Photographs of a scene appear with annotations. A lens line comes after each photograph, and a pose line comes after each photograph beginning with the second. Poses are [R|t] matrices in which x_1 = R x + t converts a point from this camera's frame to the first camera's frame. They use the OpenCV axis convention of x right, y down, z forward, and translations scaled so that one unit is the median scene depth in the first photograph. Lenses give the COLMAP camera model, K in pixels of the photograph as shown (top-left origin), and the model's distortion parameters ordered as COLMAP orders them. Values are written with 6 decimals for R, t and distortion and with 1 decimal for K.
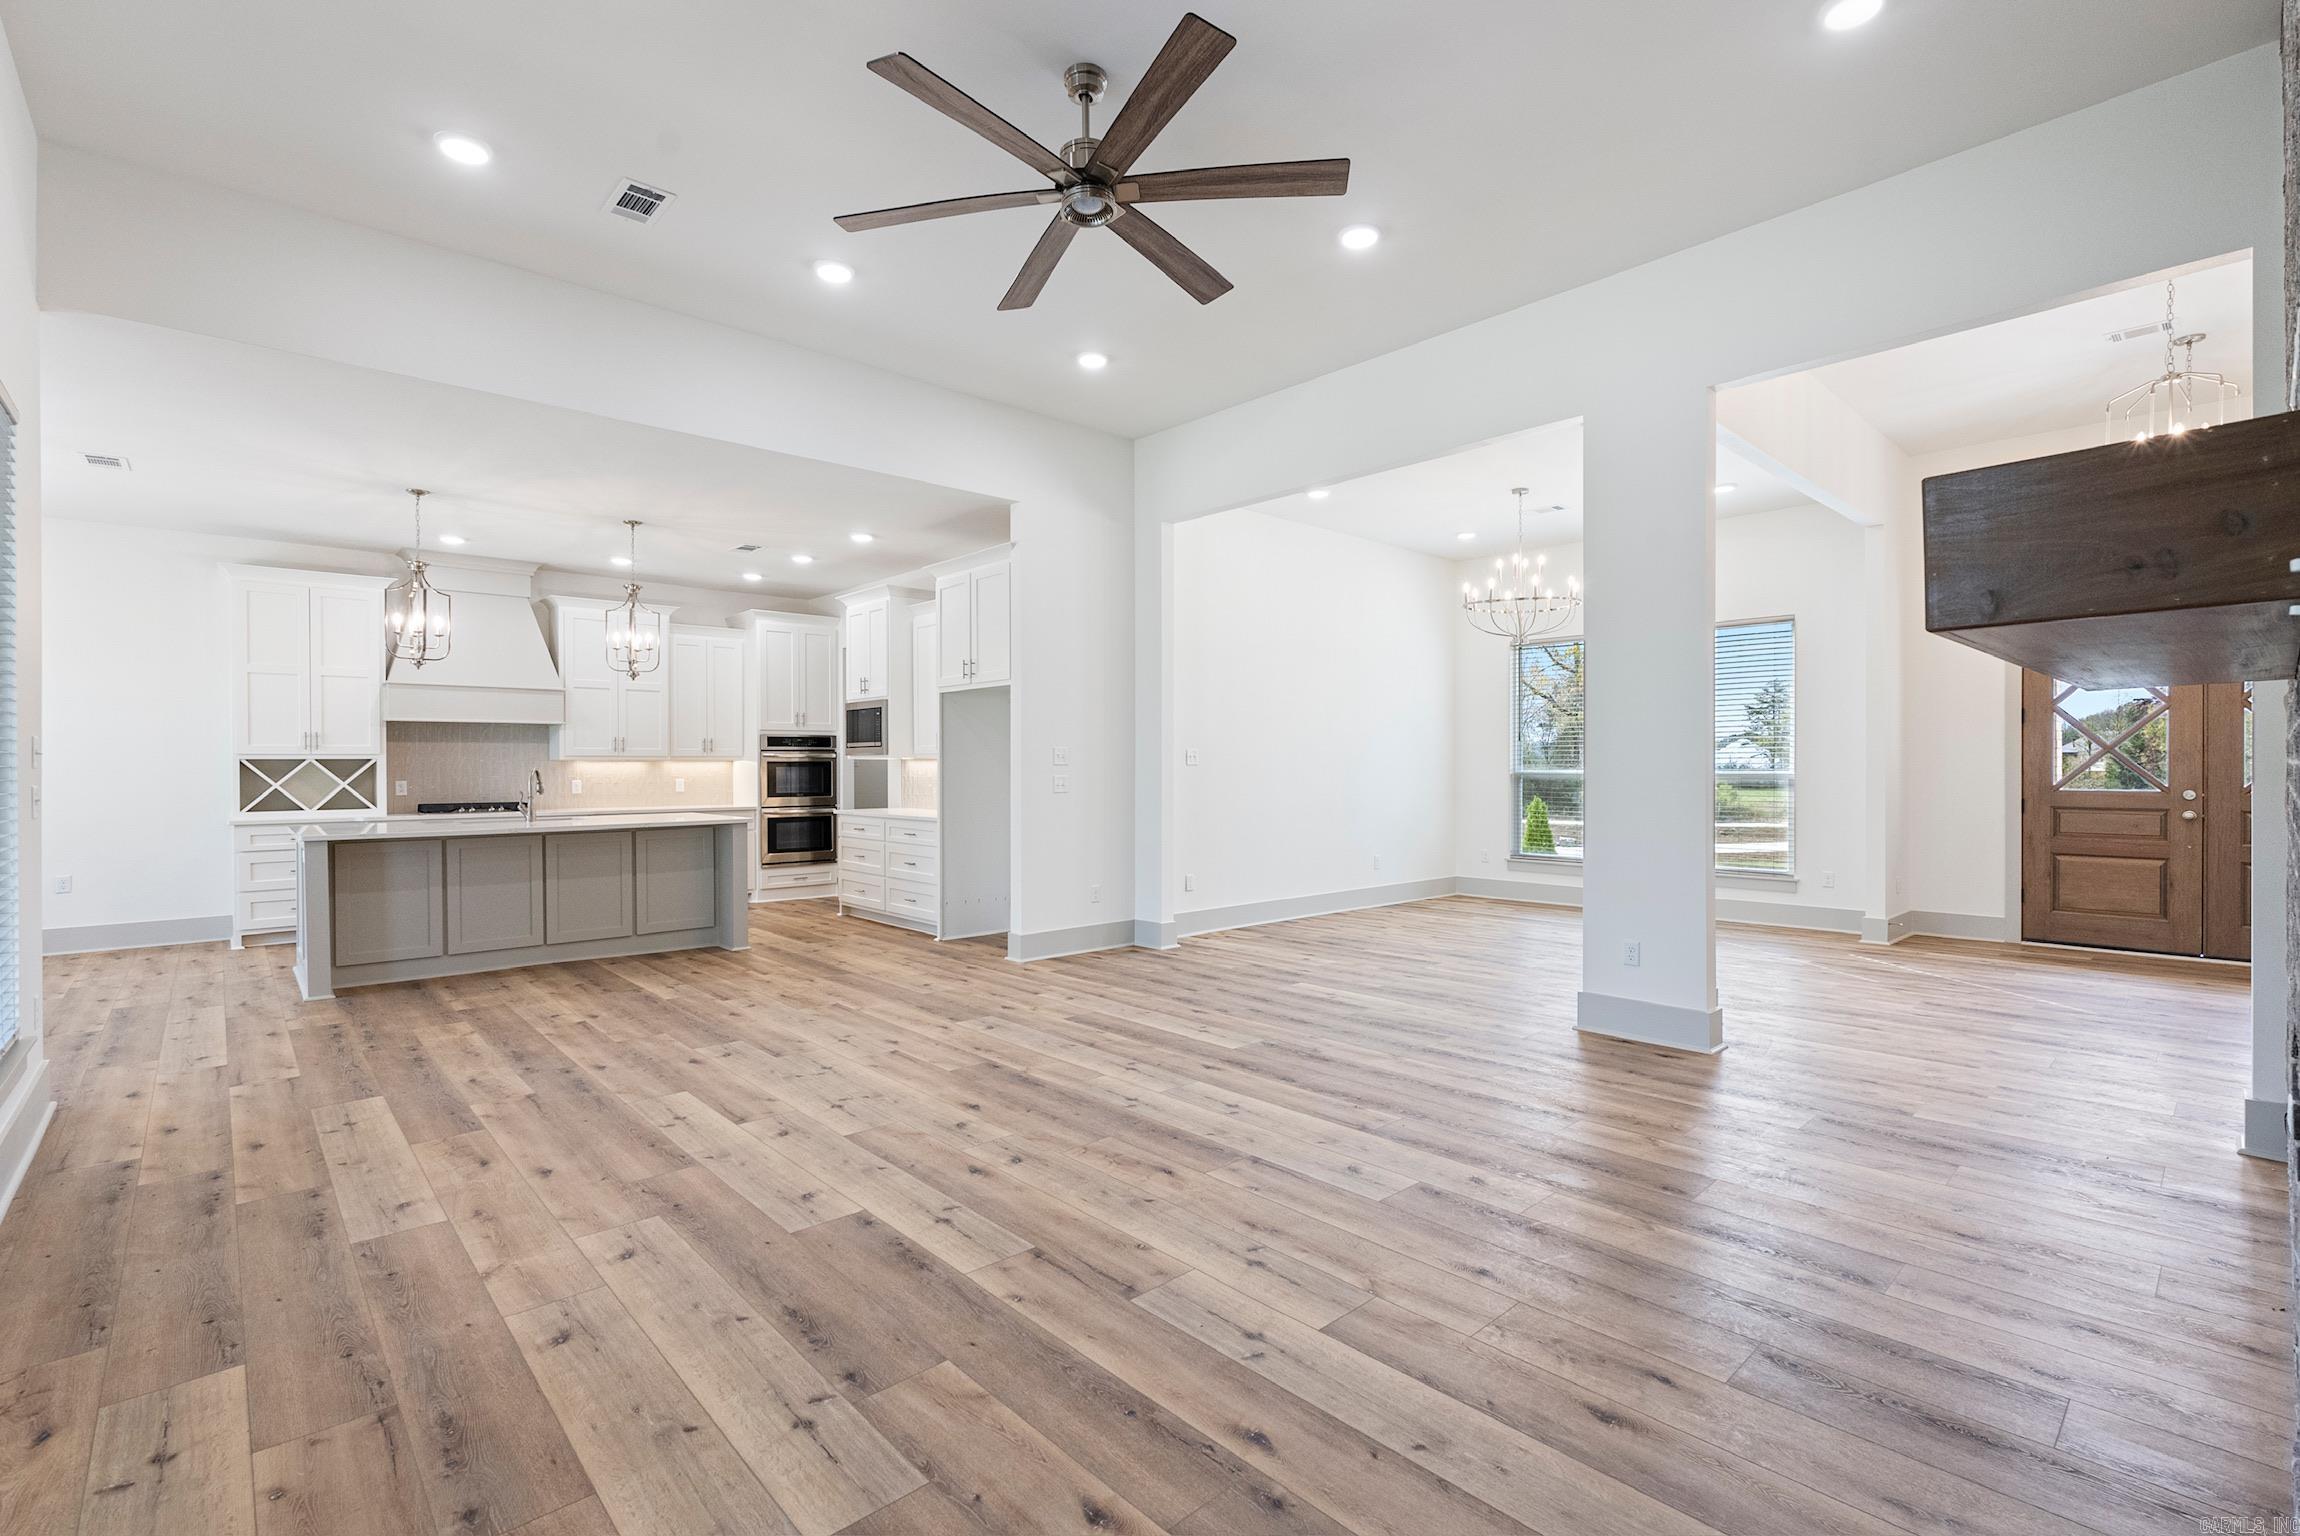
lens RADIAL K [[1018.7, 0, 1150.2], [0, 1018.7, 775.6], [0, 0, 1]] dist [-0.005715, 0.000924]
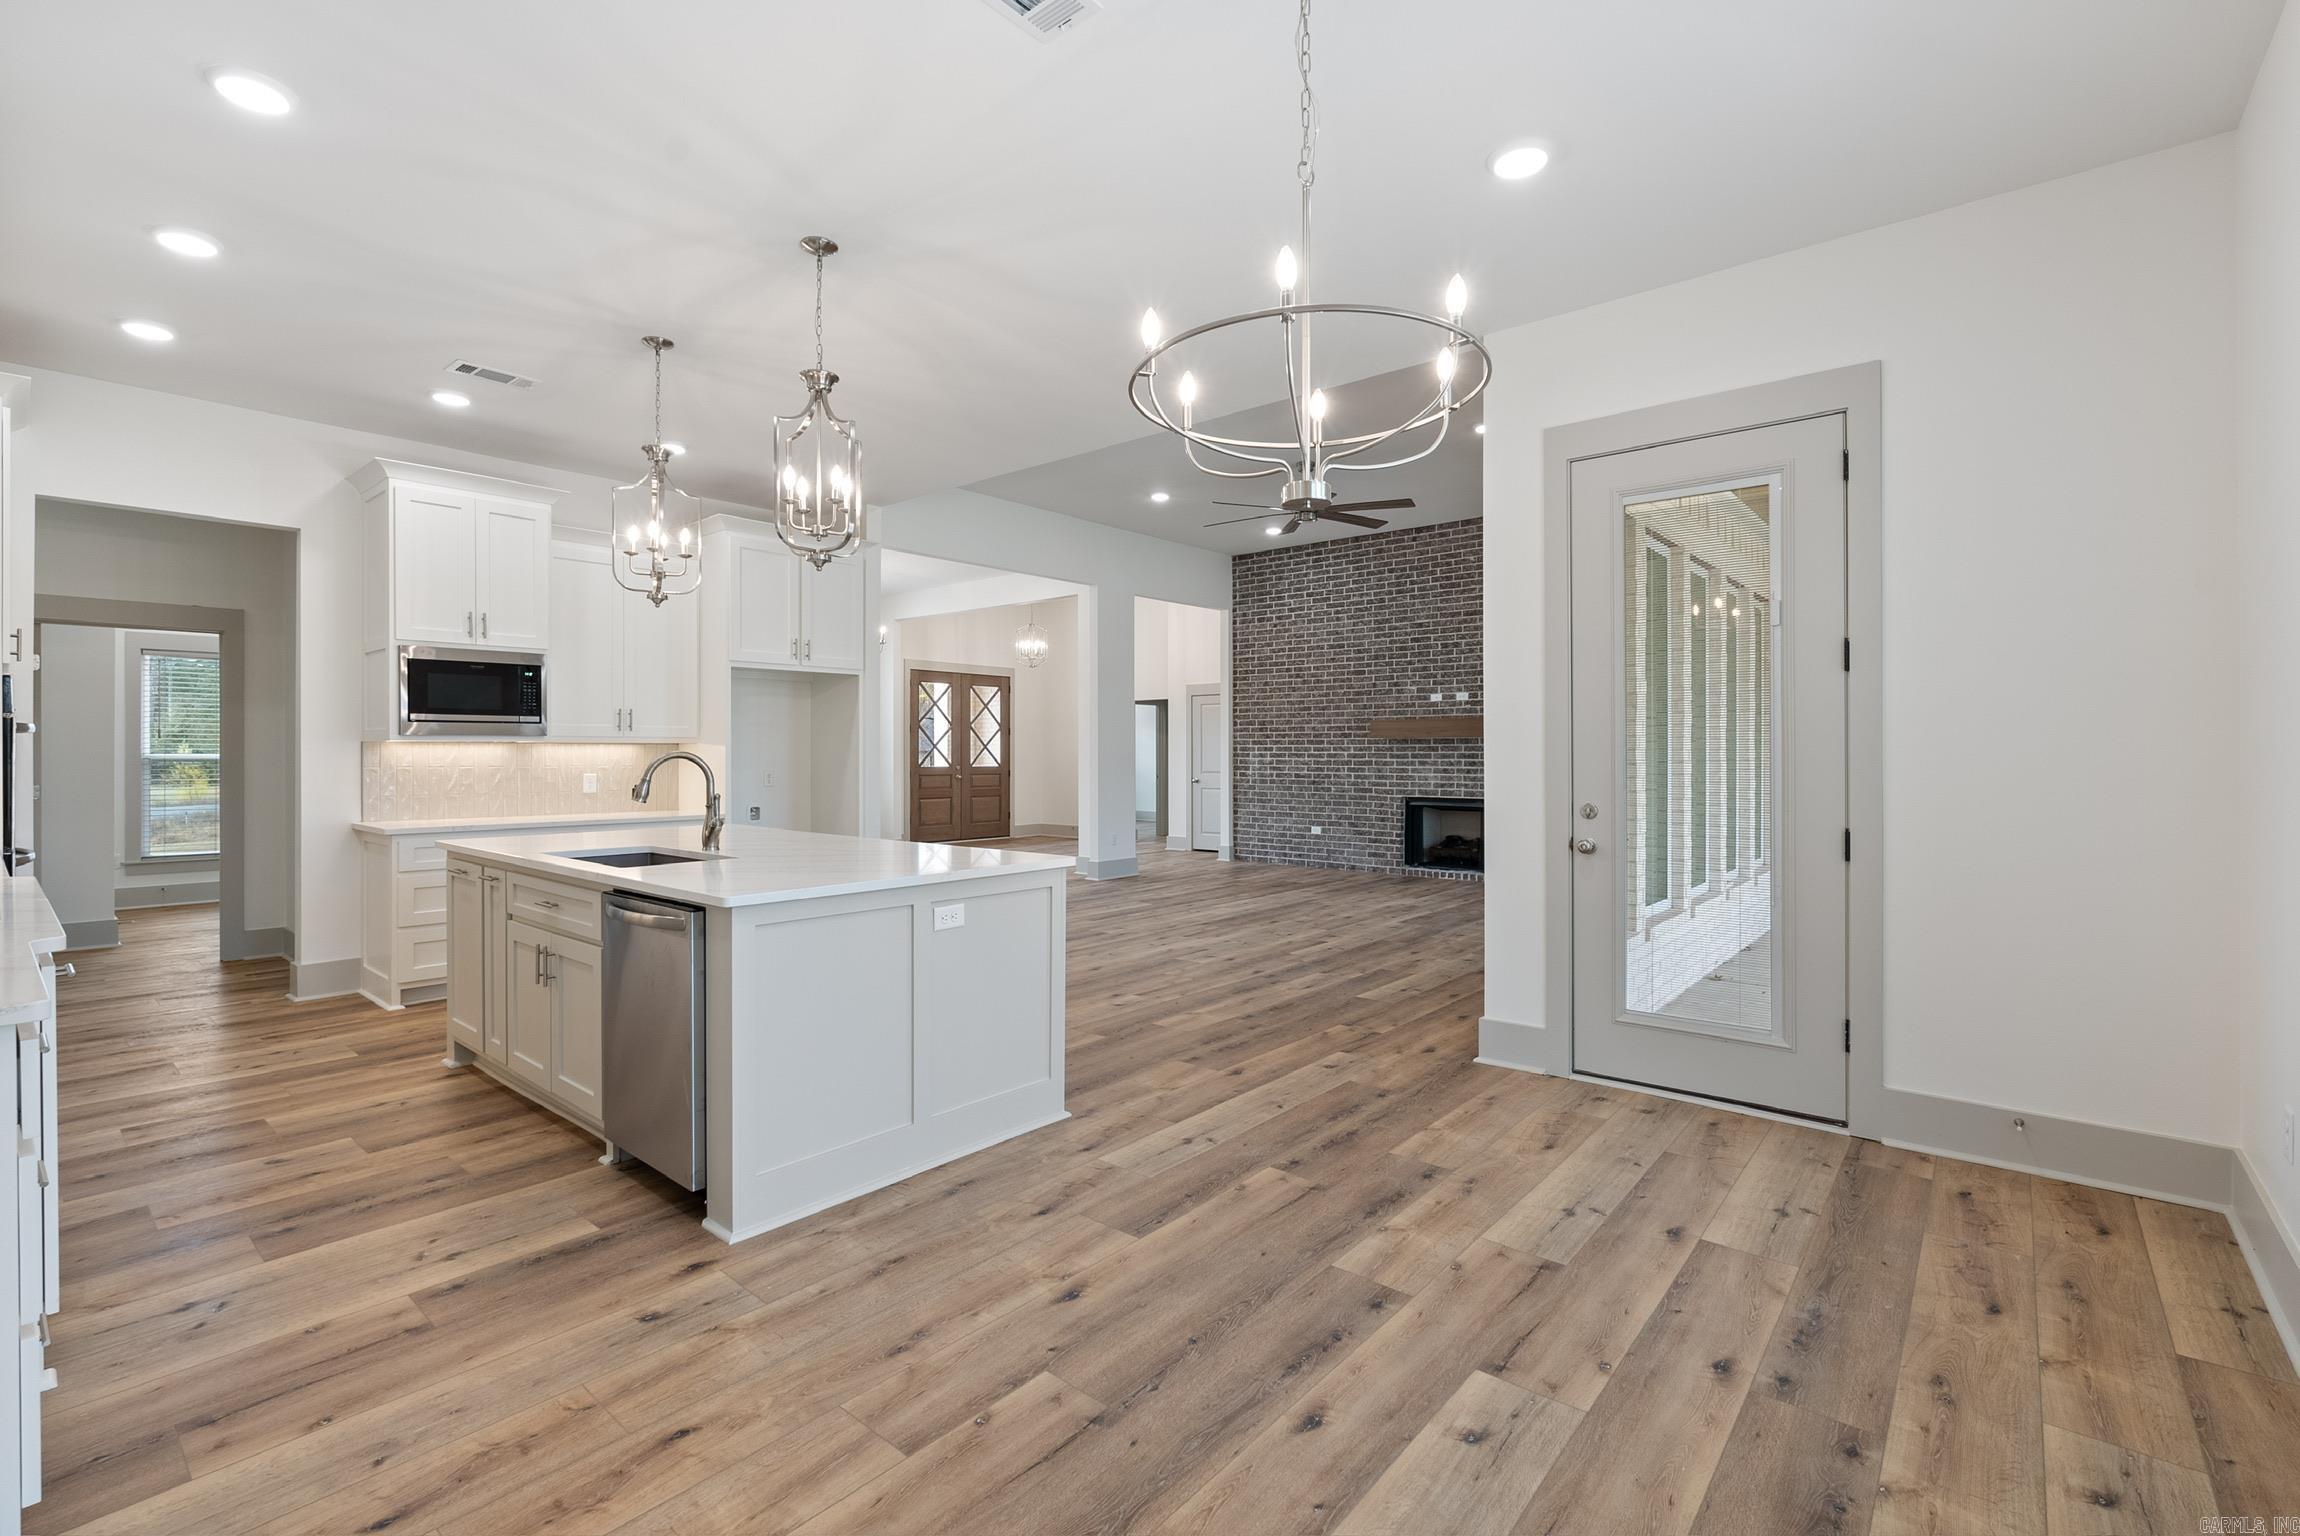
lens RADIAL K [[1018.7, 0, 1144.4], [0, 1018.7, 753.7], [0, 0, 1]] dist [-0.005715, 0.000924]
pose [[-0.120820, 0.002669, 0.992671, -1.797532], [0.010580, 0.999943, -0.001401, -0.005511], [-0.992618, 0.010334, -0.120842, 1.258026]]
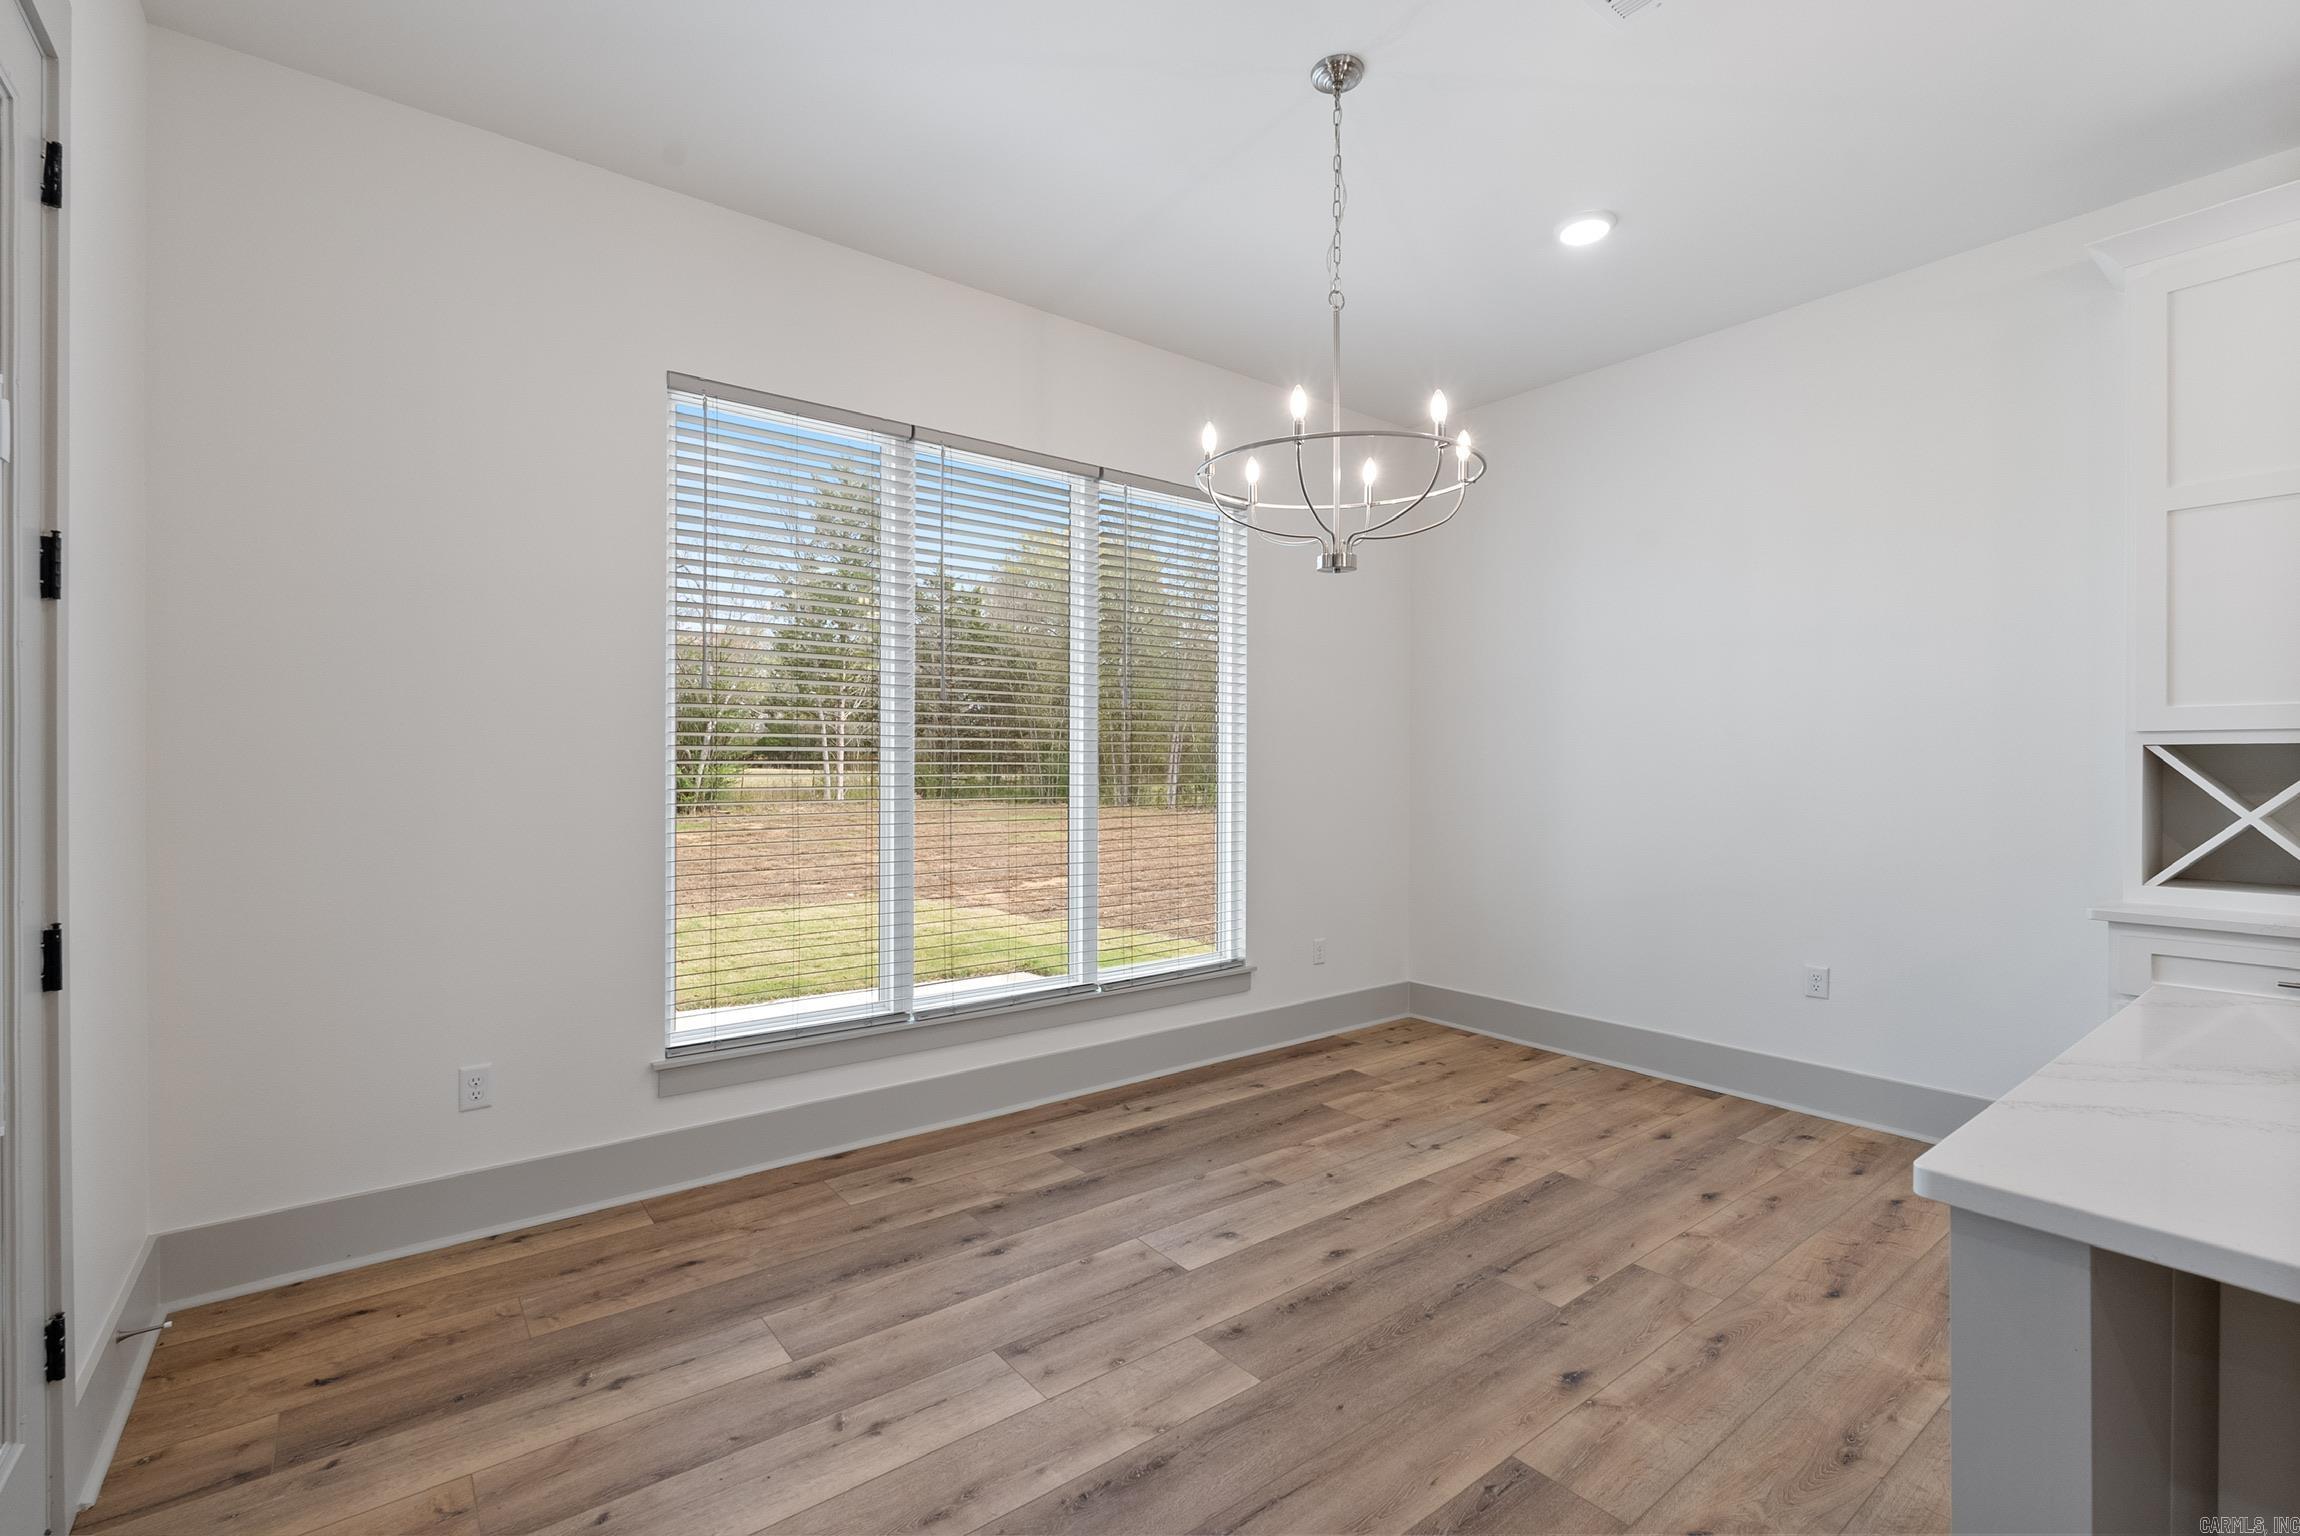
lens RADIAL K [[1018.7, 0, 1141.1], [0, 1018.7, 773.6], [0, 0, 1]] dist [-0.005715, 0.000924]
pose [[-0.087131, 0.012259, -0.996121, -0.793365], [-0.011782, 0.999842, 0.013336, -0.009619], [0.996127, 0.012898, -0.086973, 1.074841]]
